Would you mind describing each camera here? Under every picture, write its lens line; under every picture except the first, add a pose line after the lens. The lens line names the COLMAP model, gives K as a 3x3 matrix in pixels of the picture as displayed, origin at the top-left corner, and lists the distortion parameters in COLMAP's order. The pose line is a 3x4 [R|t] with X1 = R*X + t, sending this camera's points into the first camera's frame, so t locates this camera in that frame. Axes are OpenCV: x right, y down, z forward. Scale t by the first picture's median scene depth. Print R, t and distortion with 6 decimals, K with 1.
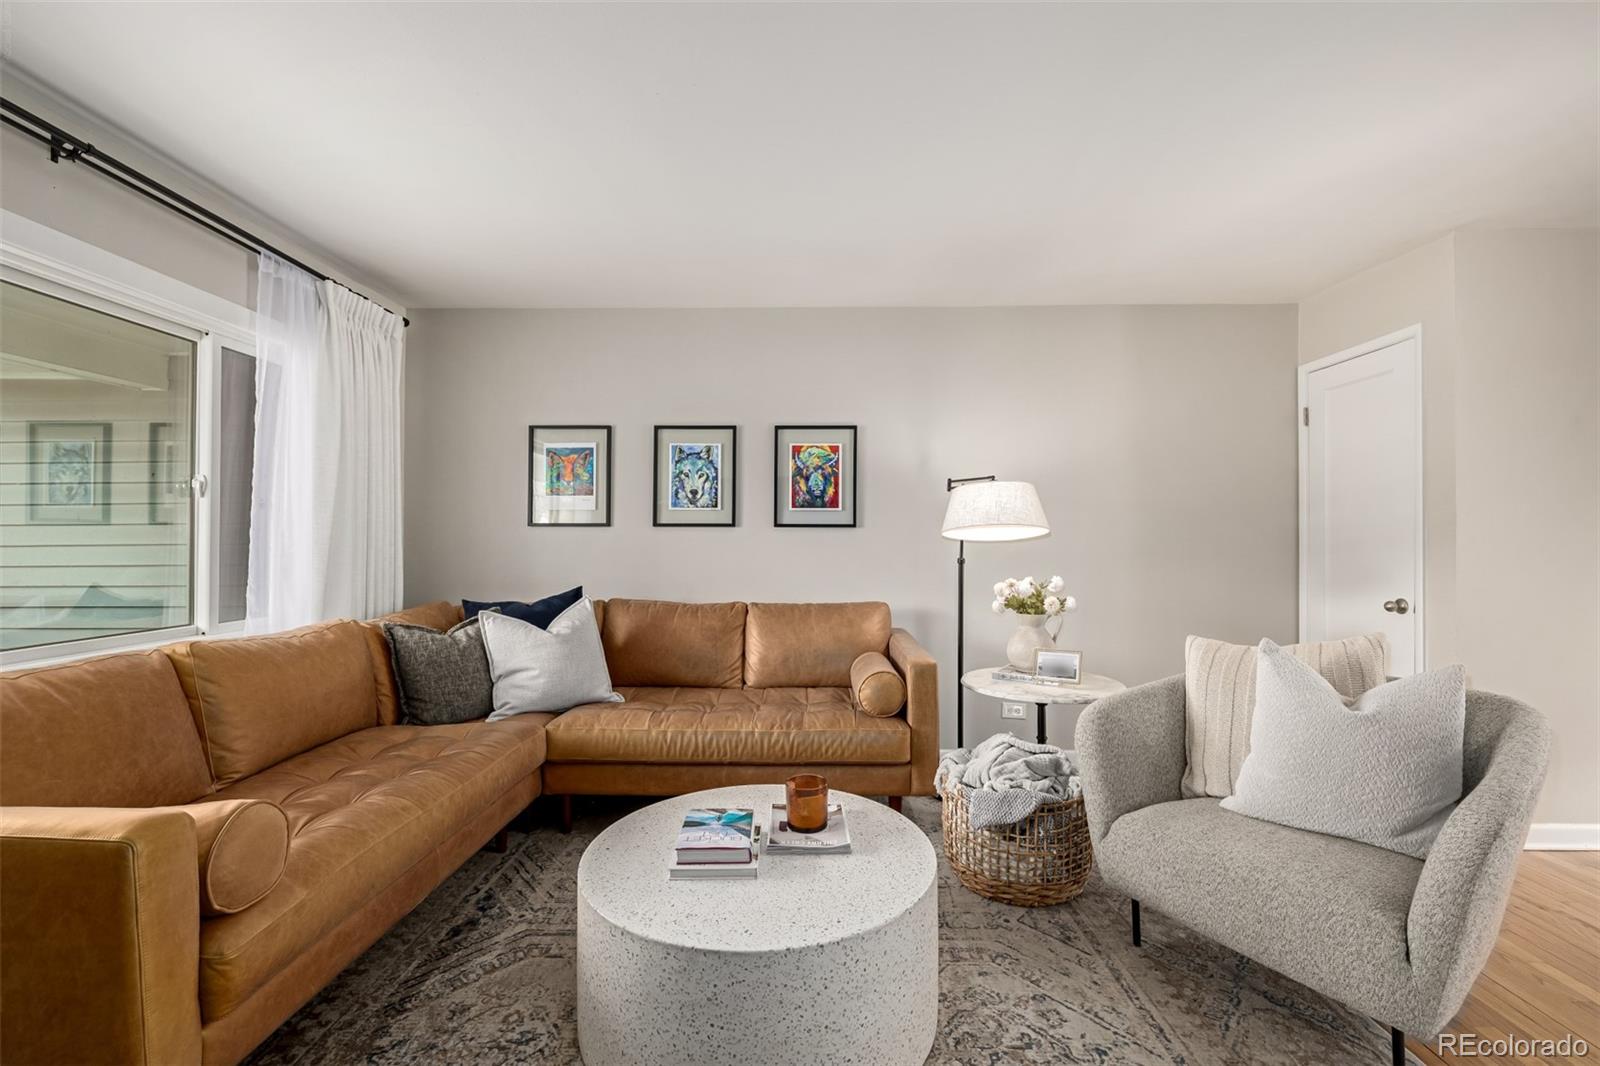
lens RADIAL K [[669.0, 0, 800.0], [0, 669.0, 533.0], [0, 0, 1]] dist [0.000643, 0.000255]
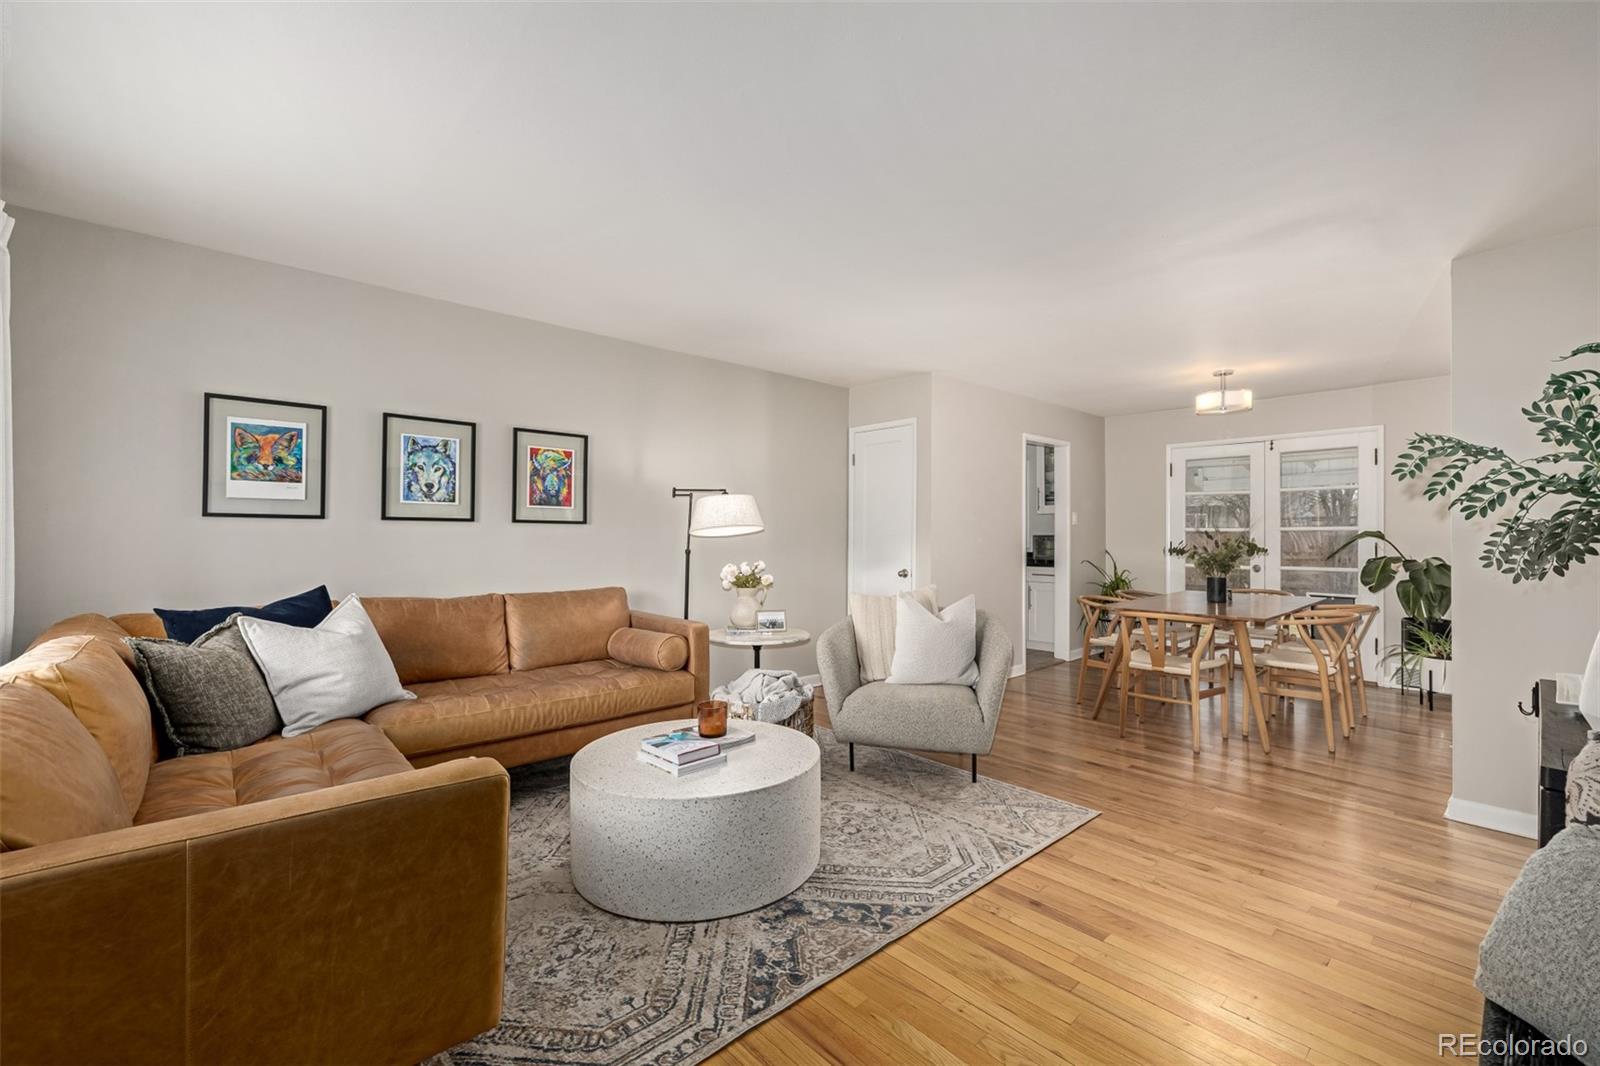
lens RADIAL K [[672.0, 0, 800.0], [0, 672.0, 533.0], [0, 0, 1]] dist [-0.001600, 0.000451]
pose [[0.726880, 0.006074, 0.686737, -0.483272], [-0.011646, 0.999926, 0.003482, -0.001642], [-0.686665, -0.010528, 0.726897, -0.099010]]
